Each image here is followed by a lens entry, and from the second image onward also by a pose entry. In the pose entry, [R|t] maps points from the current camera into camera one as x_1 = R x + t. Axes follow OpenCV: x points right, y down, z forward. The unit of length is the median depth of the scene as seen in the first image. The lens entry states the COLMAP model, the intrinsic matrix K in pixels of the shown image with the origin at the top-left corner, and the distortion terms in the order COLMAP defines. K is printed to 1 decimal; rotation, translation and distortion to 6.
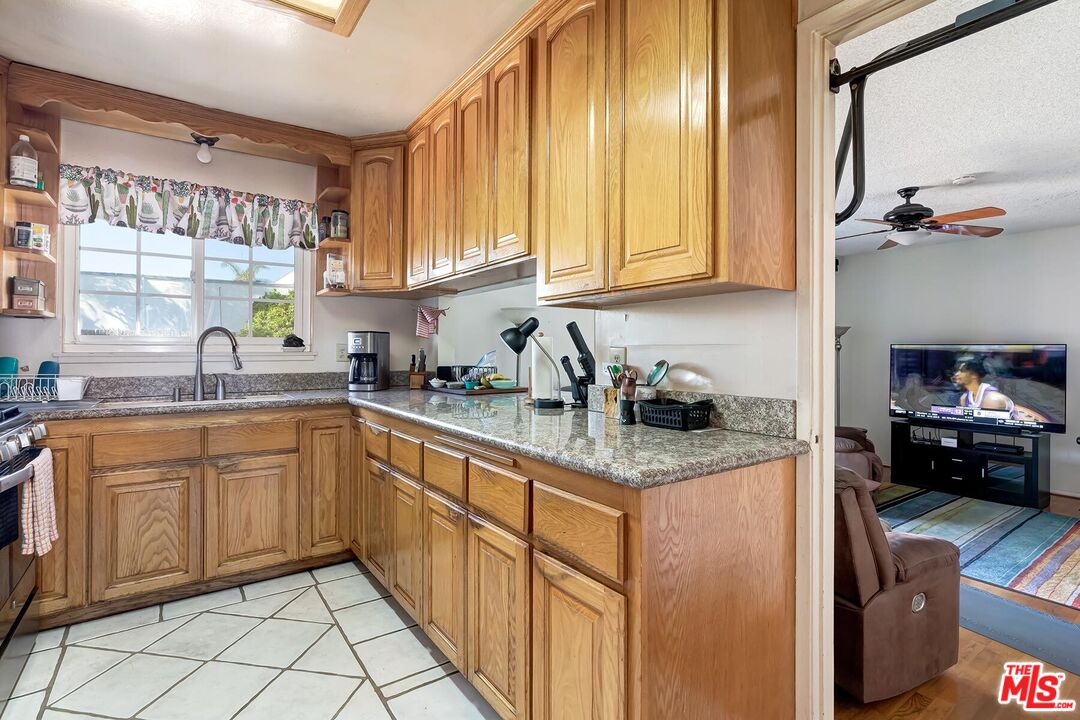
lens RADIAL K [[509.1, 0, 533.7], [0, 509.1, 353.1], [0, 0, 1]] dist [-0.000939, -0.000023]
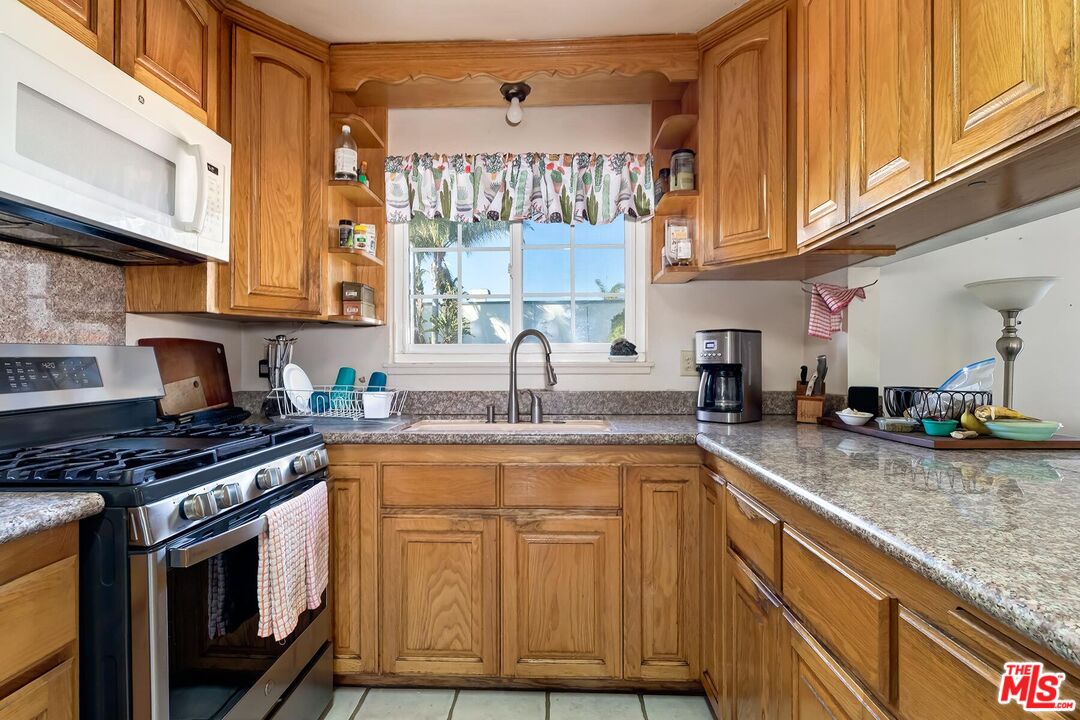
lens RADIAL K [[509.1, 0, 533.7], [0, 509.1, 353.1], [0, 0, 1]] dist [-0.000939, -0.000023]
pose [[0.787496, -0.013203, -0.616179, -0.138765], [-0.001349, 0.999731, -0.023146, 0.002215], [0.616319, 0.019059, 0.787266, 0.393059]]
